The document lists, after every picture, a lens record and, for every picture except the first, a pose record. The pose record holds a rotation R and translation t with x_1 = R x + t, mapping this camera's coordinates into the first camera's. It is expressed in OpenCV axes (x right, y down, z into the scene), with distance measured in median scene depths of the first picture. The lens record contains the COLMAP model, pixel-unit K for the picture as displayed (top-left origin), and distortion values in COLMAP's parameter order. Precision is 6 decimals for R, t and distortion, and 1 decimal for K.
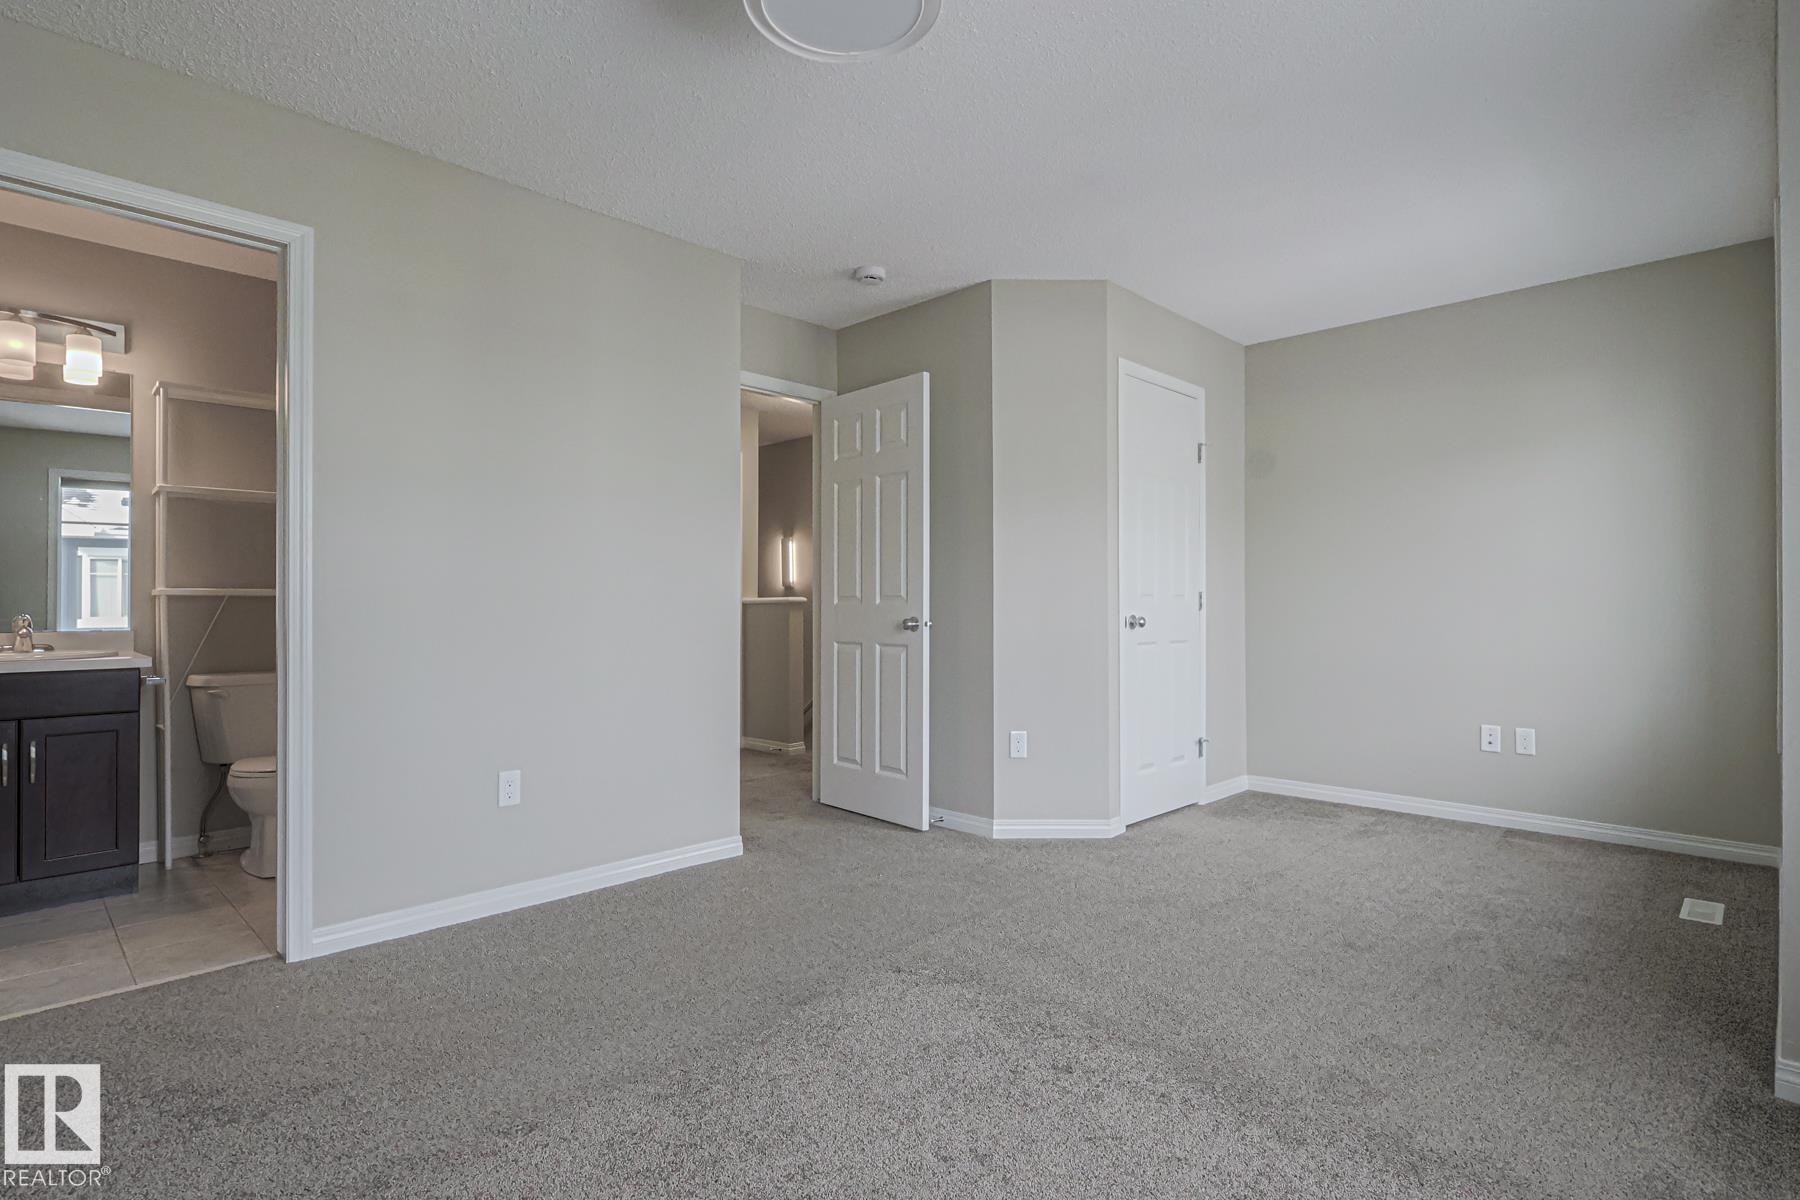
lens RADIAL K [[906.3, 0, 917.8], [0, 906.3, 600.5], [0, 0, 1]] dist [-0.005057, 0.002986]
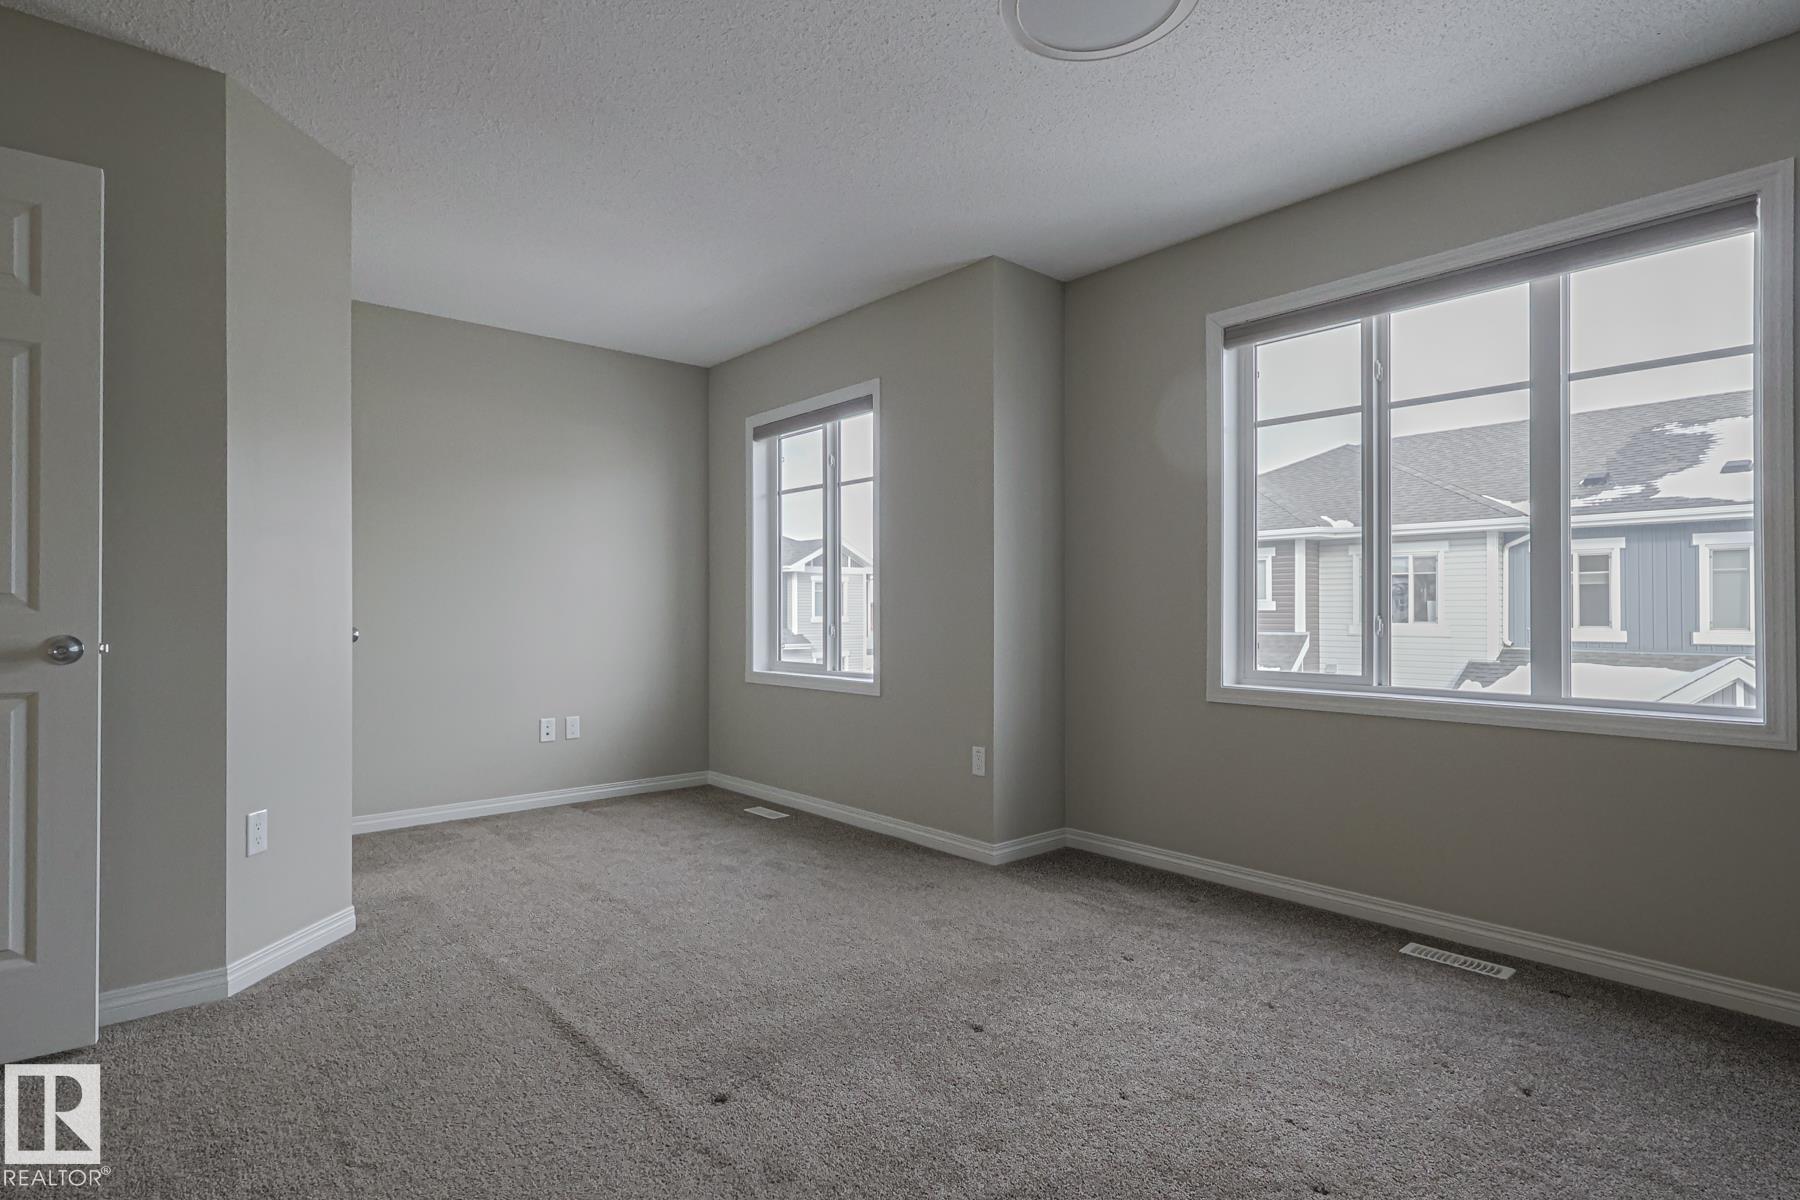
lens RADIAL K [[906.3, 0, 887.7], [0, 906.3, 603.7], [0, 0, 1]] dist [-0.005057, 0.002986]
pose [[0.094978, 0.007791, 0.995449, -0.478807], [-0.001112, 0.999970, -0.007720, 0.003659], [-0.995479, -0.000374, 0.094984, 0.501057]]
